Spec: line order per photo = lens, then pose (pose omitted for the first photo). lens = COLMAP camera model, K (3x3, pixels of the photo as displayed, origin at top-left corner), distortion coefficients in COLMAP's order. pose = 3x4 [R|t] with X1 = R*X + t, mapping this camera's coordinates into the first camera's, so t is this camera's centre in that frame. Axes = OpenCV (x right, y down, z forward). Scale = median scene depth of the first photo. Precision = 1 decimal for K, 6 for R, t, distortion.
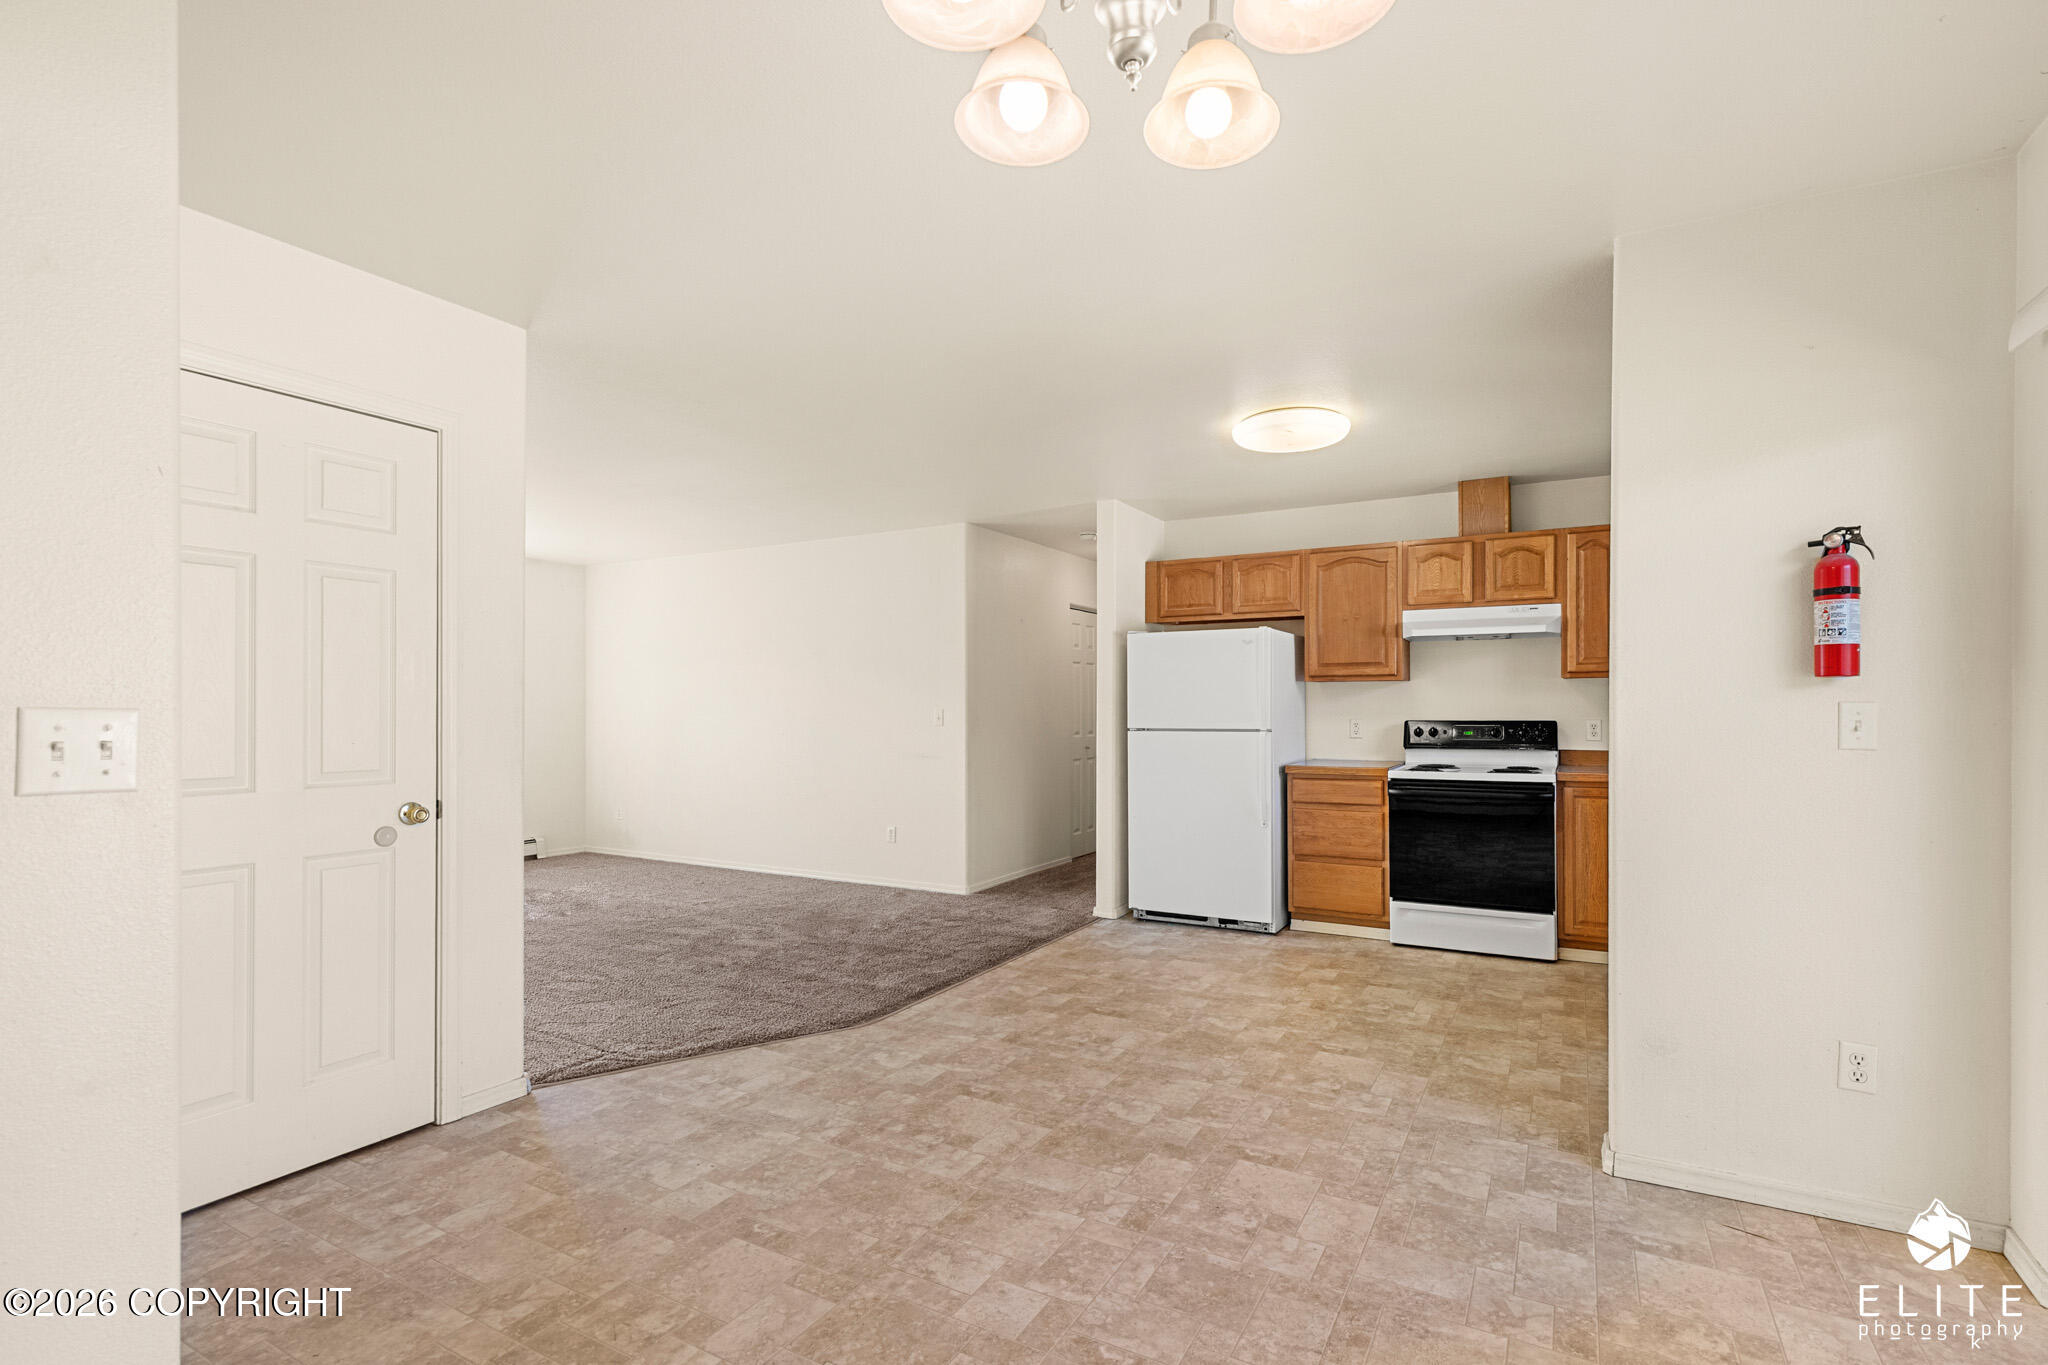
lens RADIAL K [[929.9, 0, 1066.4], [0, 929.9, 708.0], [0, 0, 1]] dist [0.011299, 0.000039]
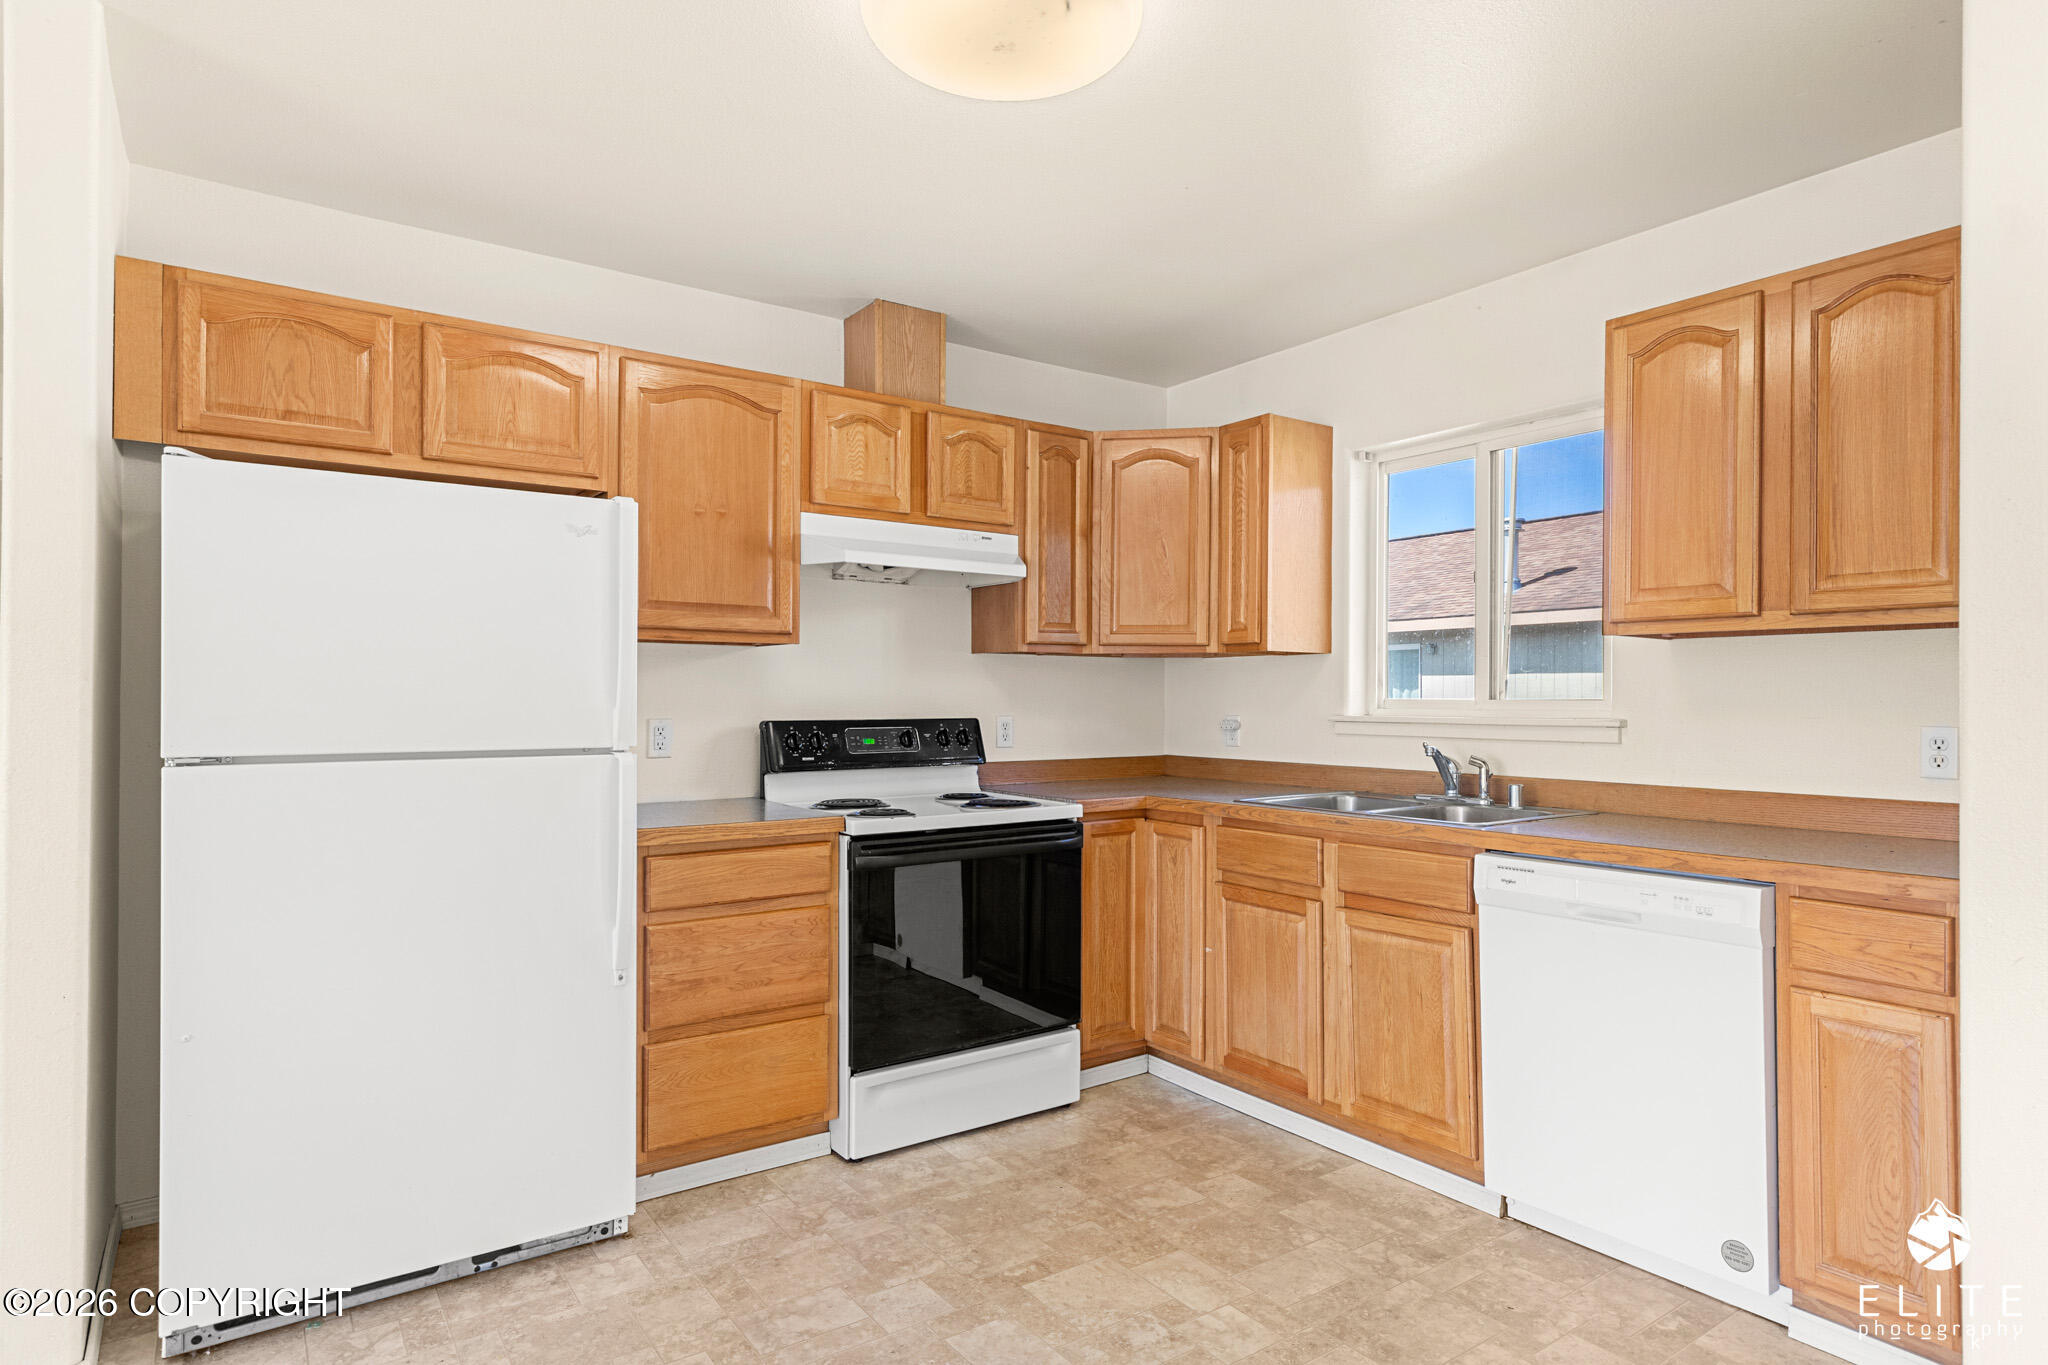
lens RADIAL K [[1137.1, 0, 1037.8], [0, 1137.1, 695.2], [0, 0, 1]] dist [0.009795, -0.004508]
pose [[0.440836, 0.006877, 0.897562, -0.209112], [-0.004458, 0.999975, -0.005473, 0.002241], [-0.897577, -0.001589, 0.440855, 0.809235]]
